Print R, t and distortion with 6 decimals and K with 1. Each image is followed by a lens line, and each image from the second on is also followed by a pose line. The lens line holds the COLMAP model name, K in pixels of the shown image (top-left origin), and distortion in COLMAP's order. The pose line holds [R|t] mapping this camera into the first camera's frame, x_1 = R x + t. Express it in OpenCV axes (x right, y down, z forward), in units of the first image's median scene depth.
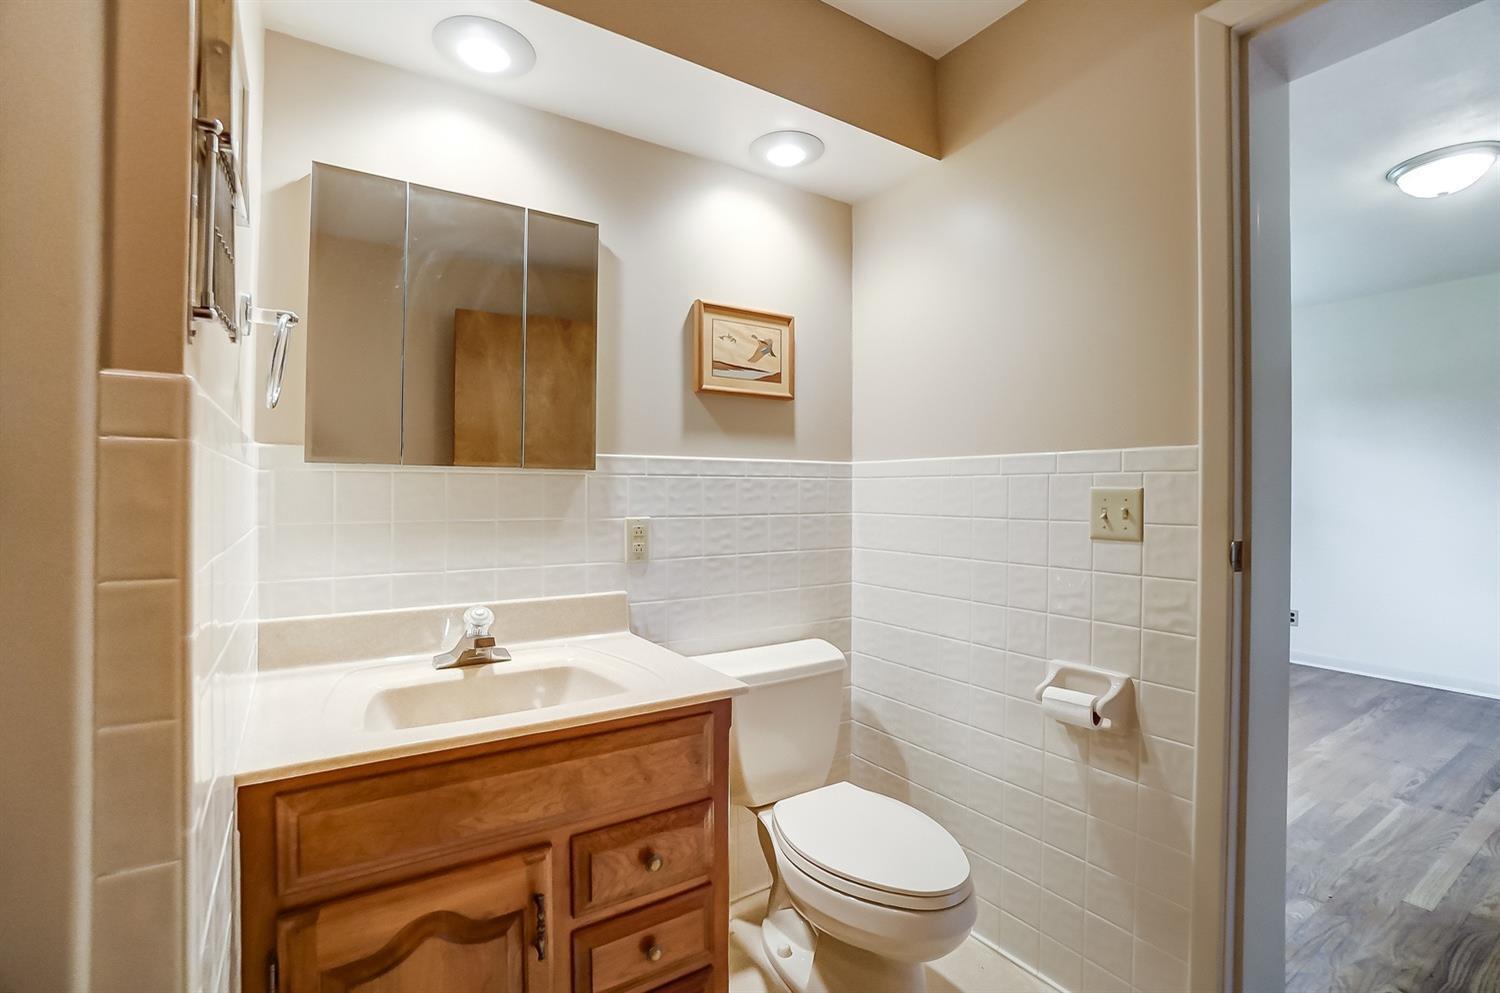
lens RADIAL K [[671.1, 0, 737.9], [0, 671.1, 497.3], [0, 0, 1]] dist [-0.054564, 0.019353]
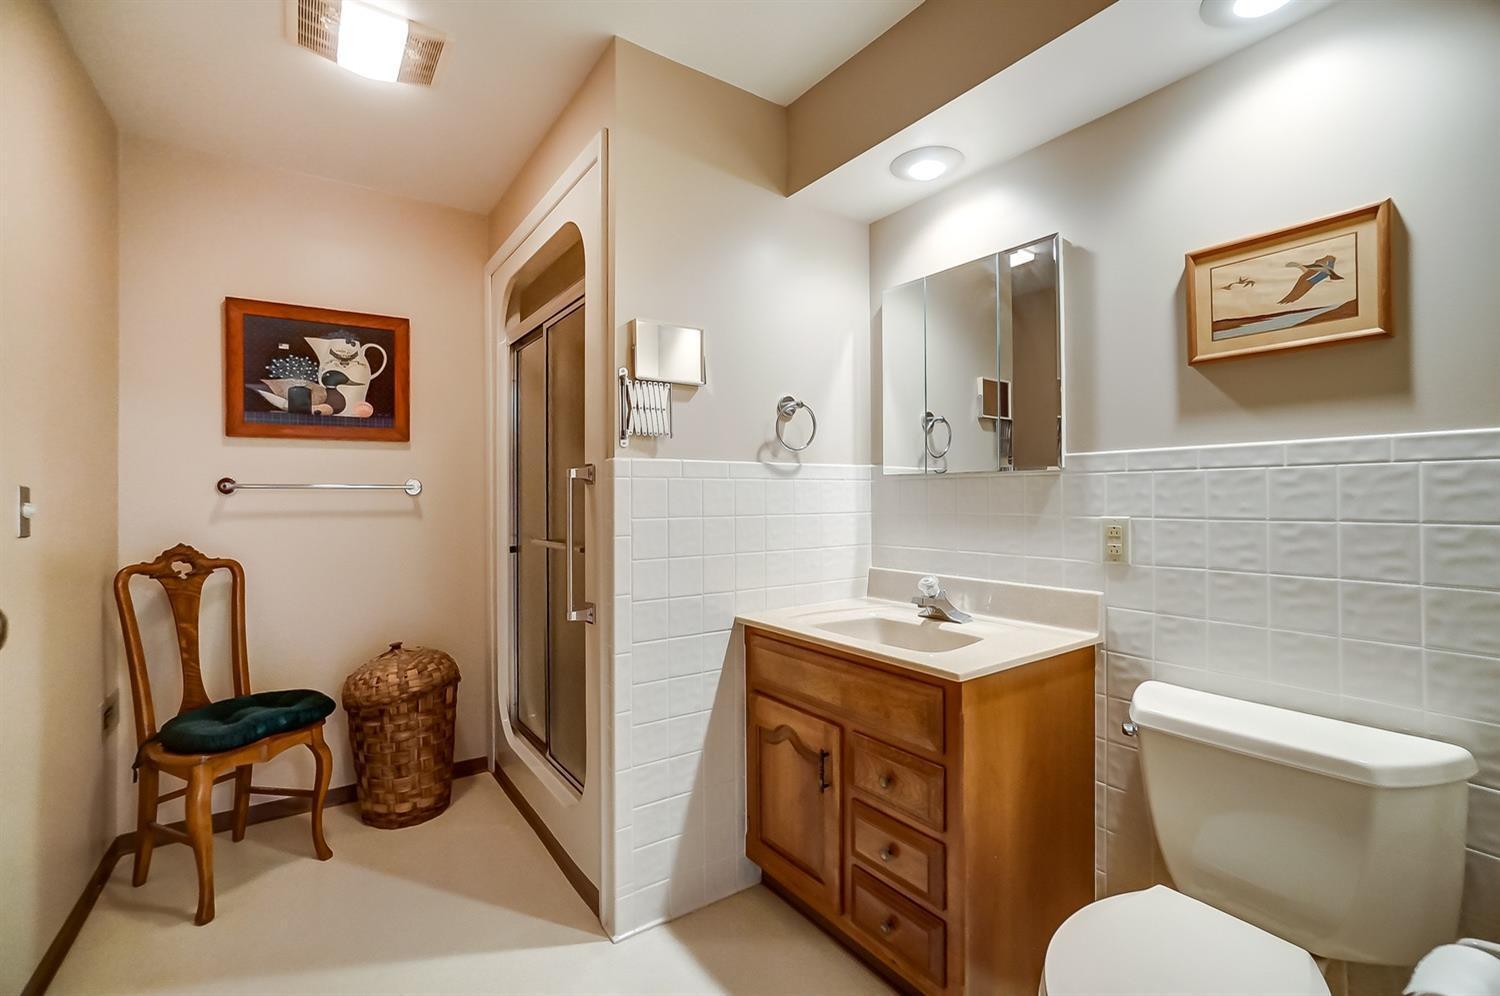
lens RADIAL K [[654.6, 0, 752.8], [0, 654.6, 488.7], [0, 0, 1]] dist [-0.001104, 0.017099]
pose [[0.057110, -0.011282, -0.998304, 0.739210], [0.005368, 0.999925, -0.010994, -0.002115], [0.998353, -0.004731, 0.057166, 0.437211]]
